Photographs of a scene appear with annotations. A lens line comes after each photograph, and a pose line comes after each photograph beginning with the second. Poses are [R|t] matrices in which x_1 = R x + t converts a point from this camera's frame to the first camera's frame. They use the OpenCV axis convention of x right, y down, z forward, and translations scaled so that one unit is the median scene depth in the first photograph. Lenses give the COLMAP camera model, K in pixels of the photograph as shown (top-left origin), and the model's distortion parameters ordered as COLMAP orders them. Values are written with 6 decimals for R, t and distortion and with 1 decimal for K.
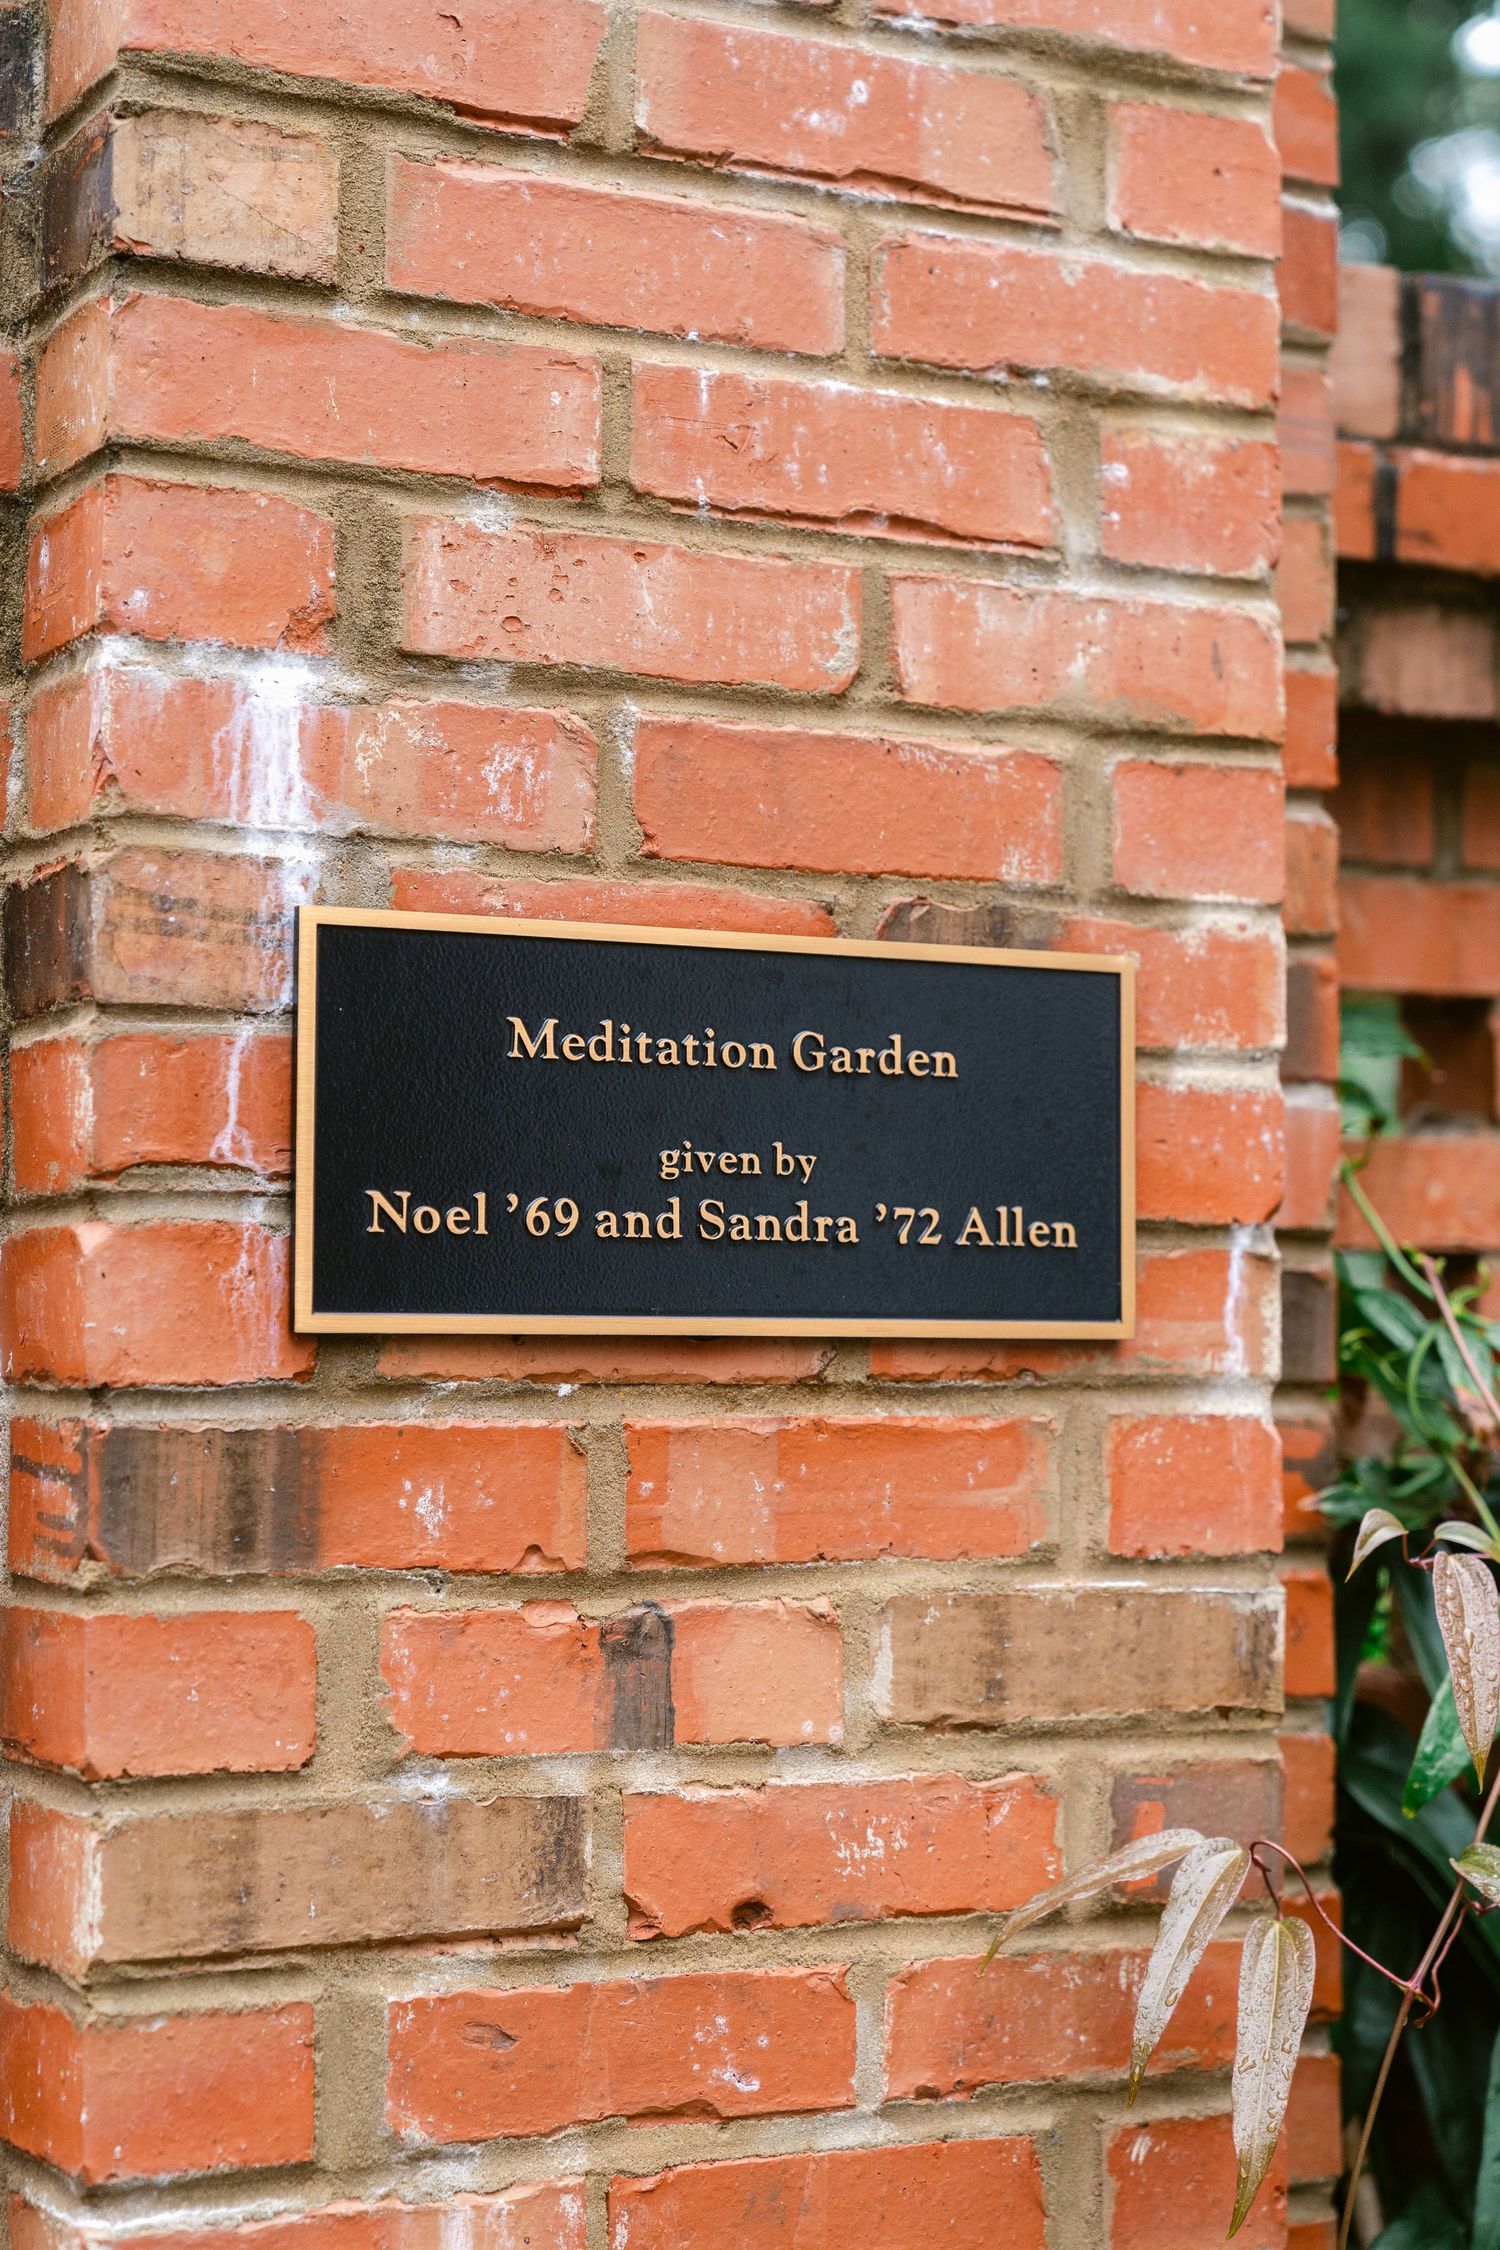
lens RADIAL K [[4173.6, 0, 734.1], [0, 4173.6, 1111.9], [0, 0, 1]] dist [0.029236, 0.000000]
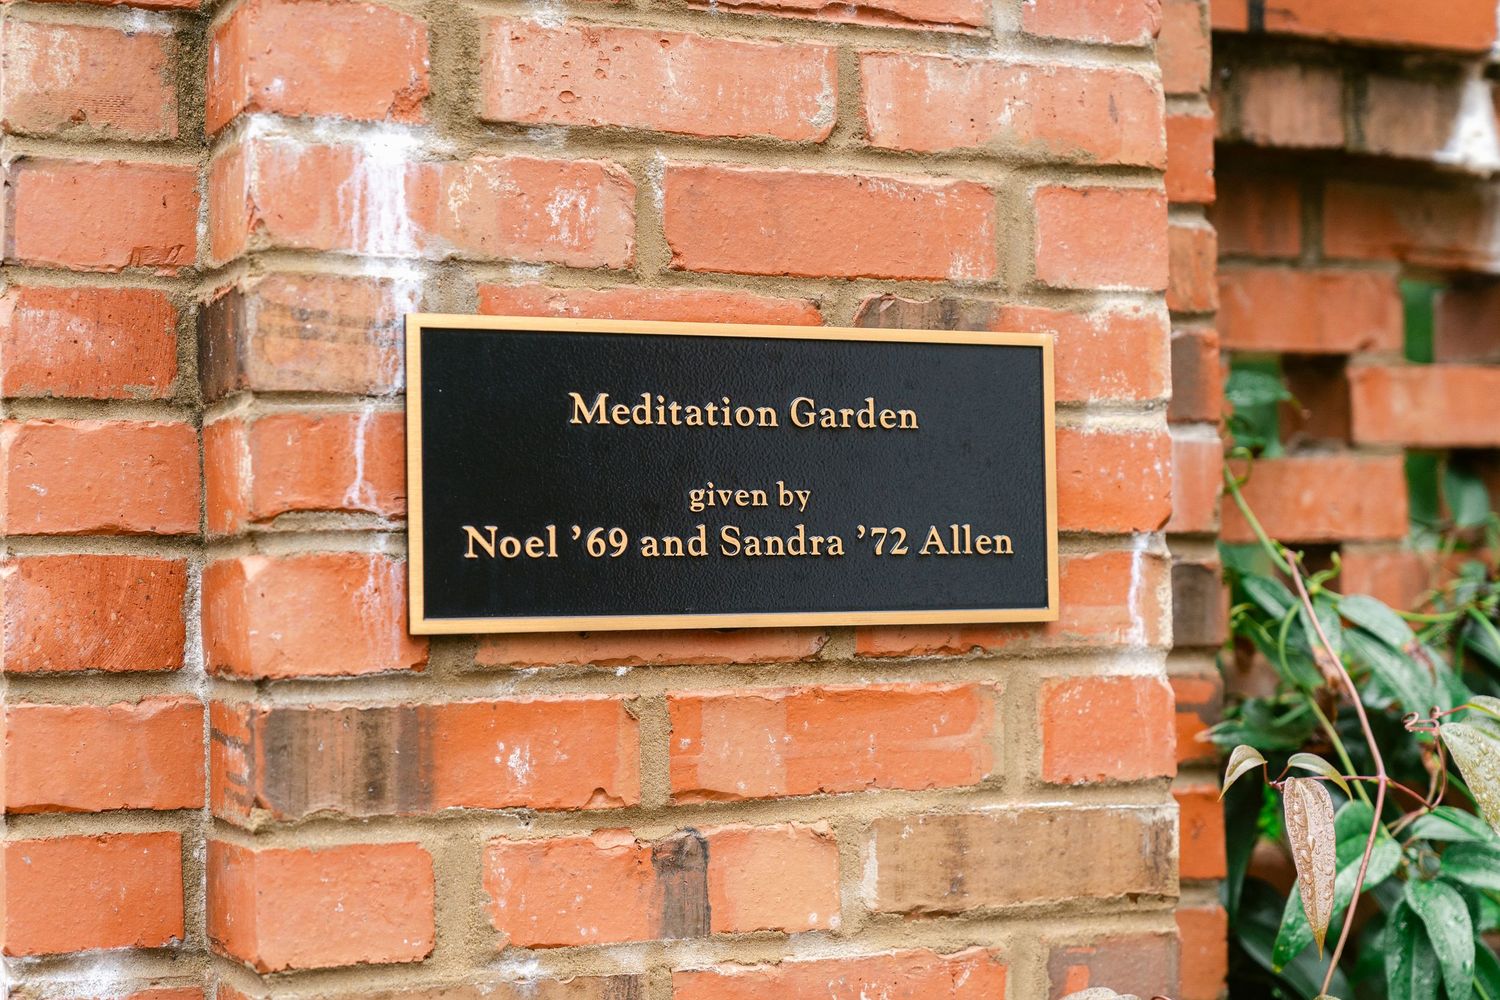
lens RADIAL K [[2782.4, 0, 761.8], [0, 2782.4, 511.1], [0, 0, 1]] dist [0.029236, 0.000000]
pose [[0.998183, -0.022662, -0.055823, 0.054057], [0.024243, 0.999319, 0.027808, -0.008047], [0.055155, -0.029111, 0.998053, 0.113165]]
